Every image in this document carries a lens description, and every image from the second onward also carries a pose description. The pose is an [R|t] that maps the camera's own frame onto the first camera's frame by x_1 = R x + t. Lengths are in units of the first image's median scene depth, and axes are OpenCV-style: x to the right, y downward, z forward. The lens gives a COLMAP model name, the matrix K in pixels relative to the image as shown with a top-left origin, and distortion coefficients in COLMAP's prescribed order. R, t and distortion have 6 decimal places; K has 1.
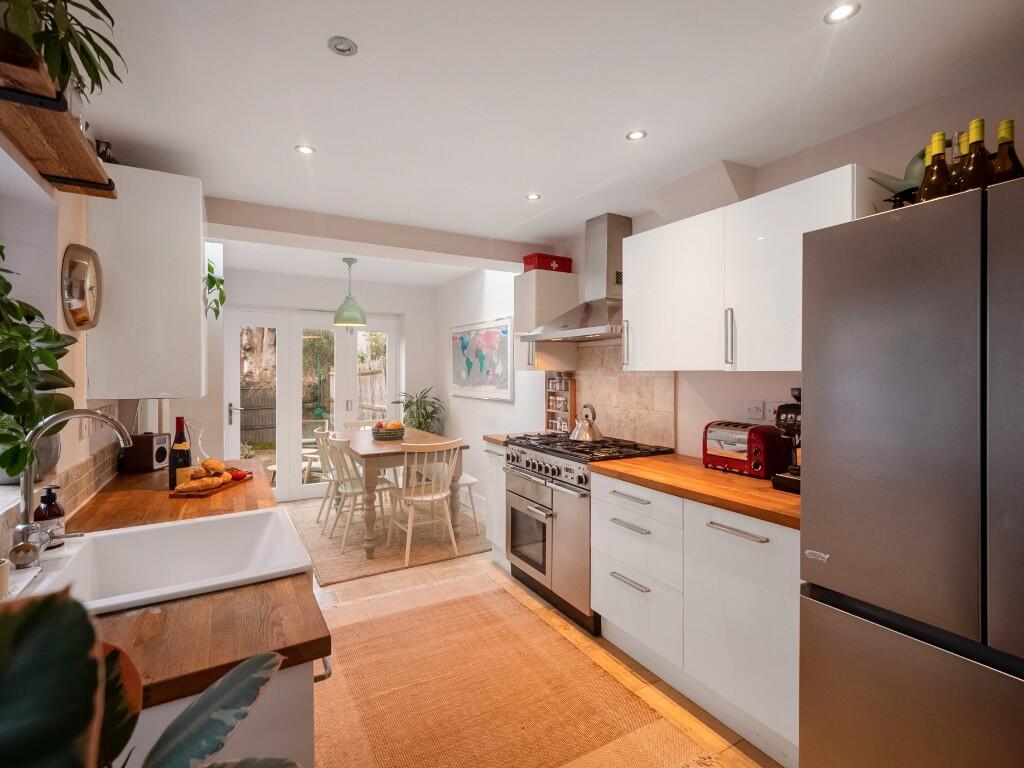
lens RADIAL K [[498.2, 0, 510.1], [0, 498.2, 376.0], [0, 0, 1]] dist [0.018236, -0.008670]
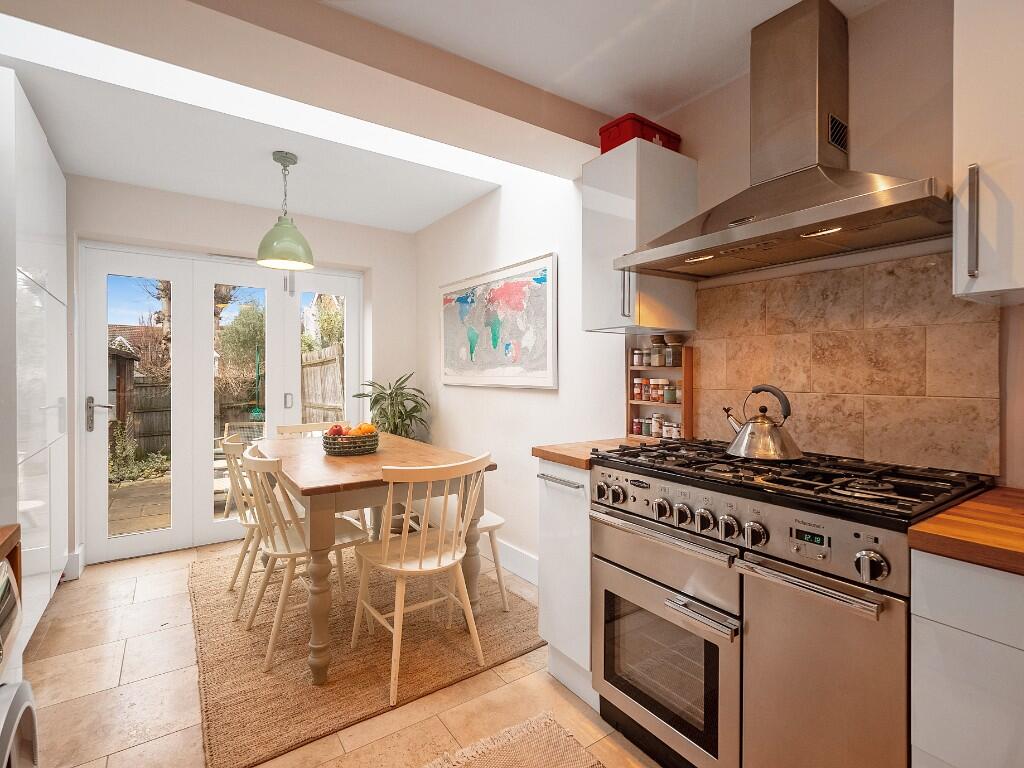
lens RADIAL K [[498.2, 0, 509.8], [0, 498.2, 375.3], [0, 0, 1]] dist [0.018236, -0.008670]
pose [[0.996021, -0.002646, 0.089075, -0.128058], [0.002809, 0.999995, -0.001699, 0.040710], [-0.089070, 0.001943, 0.996023, 0.456196]]
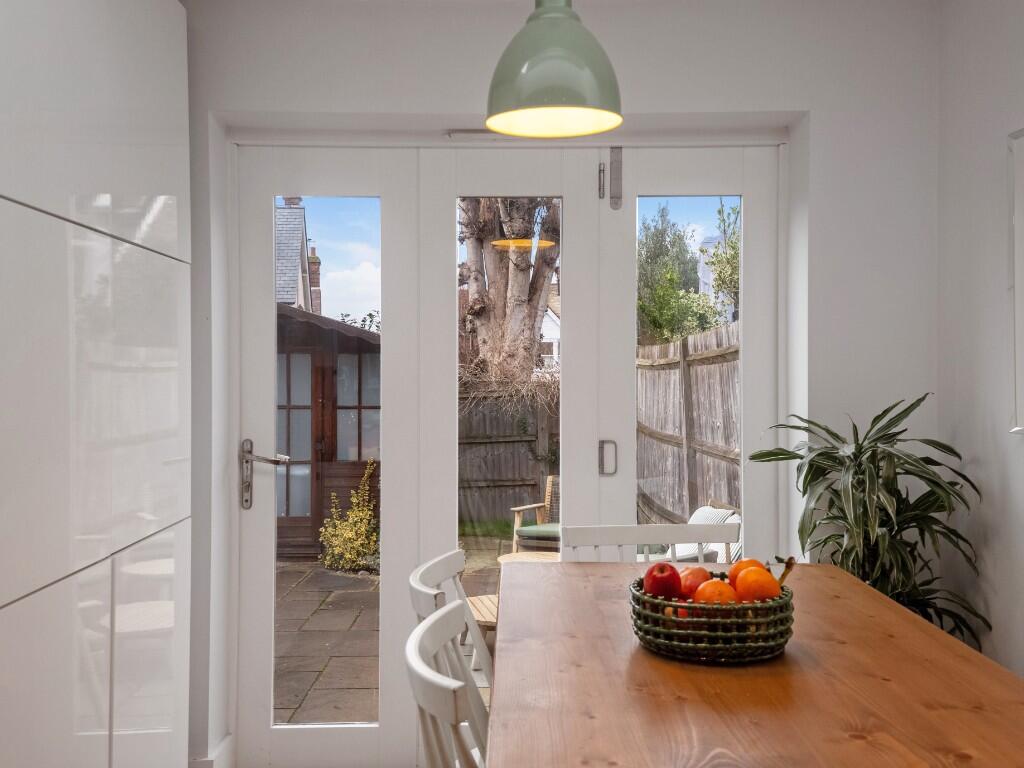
lens RADIAL K [[1037.0, 0, 514.6], [0, 1037.0, 364.7], [0, 0, 1]] dist [0.122367, 0.000000]
pose [[0.876946, -0.004835, -0.480565, -0.128827], [0.000403, 0.999956, -0.009325, 0.017019], [0.480589, 0.007984, 0.876910, 0.698501]]
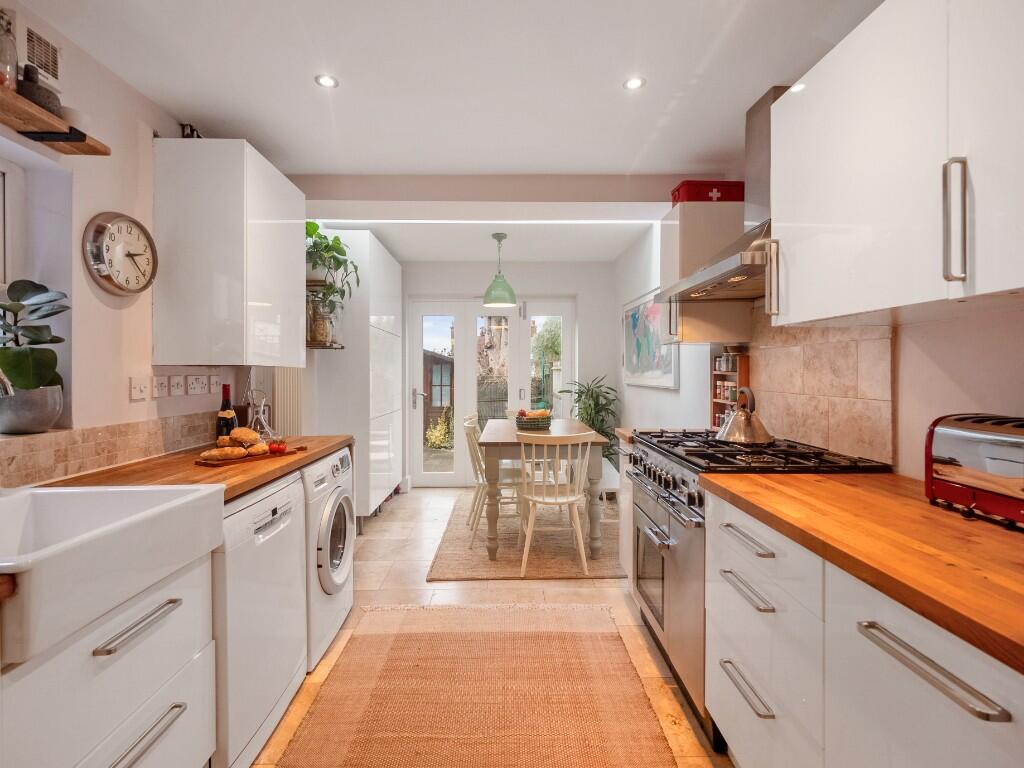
lens RADIAL K [[498.2, 0, 509.3], [0, 498.2, 376.8], [0, 0, 1]] dist [0.018236, -0.008670]
pose [[0.876903, 0.003264, -0.480655, 0.175955], [-0.002565, 0.999994, 0.002111, 0.036457], [0.480660, -0.000618, 0.876907, 0.234972]]
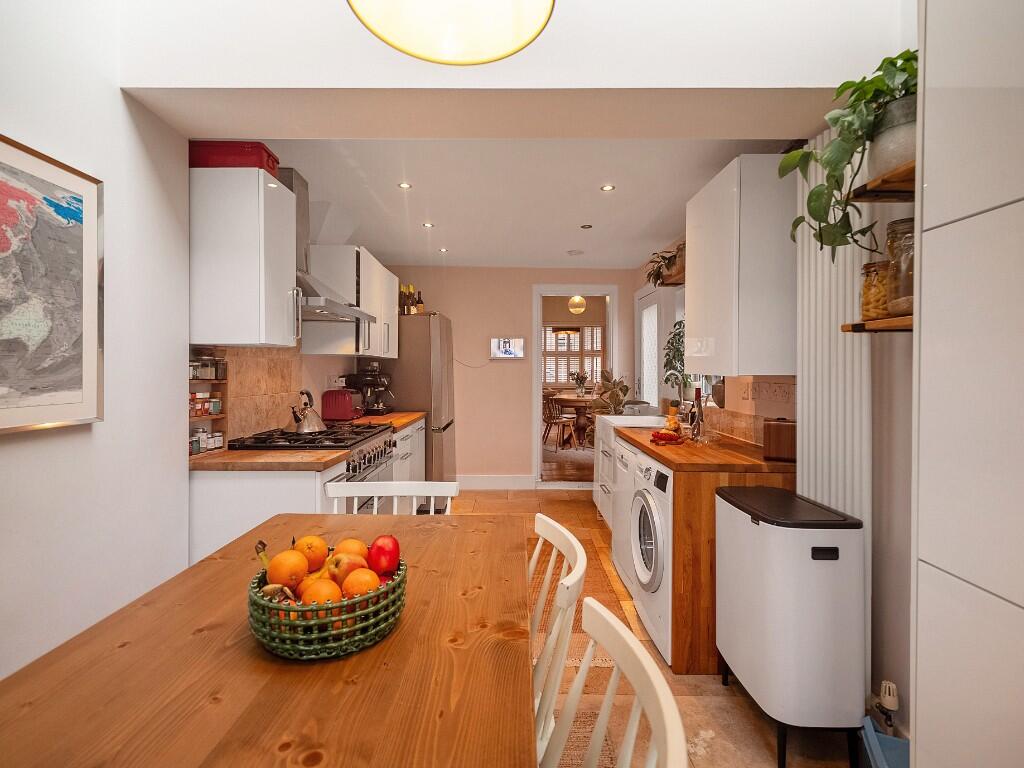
lens RADIAL K [[498.2, 0, 512.8], [0, 498.2, 374.4], [0, 0, 1]] dist [0.018236, -0.008670]
pose [[-0.872194, -0.006665, 0.489115, -0.506550], [0.001781, 0.999857, 0.016801, 0.013616], [-0.489157, 0.015525, -0.872058, 1.383165]]
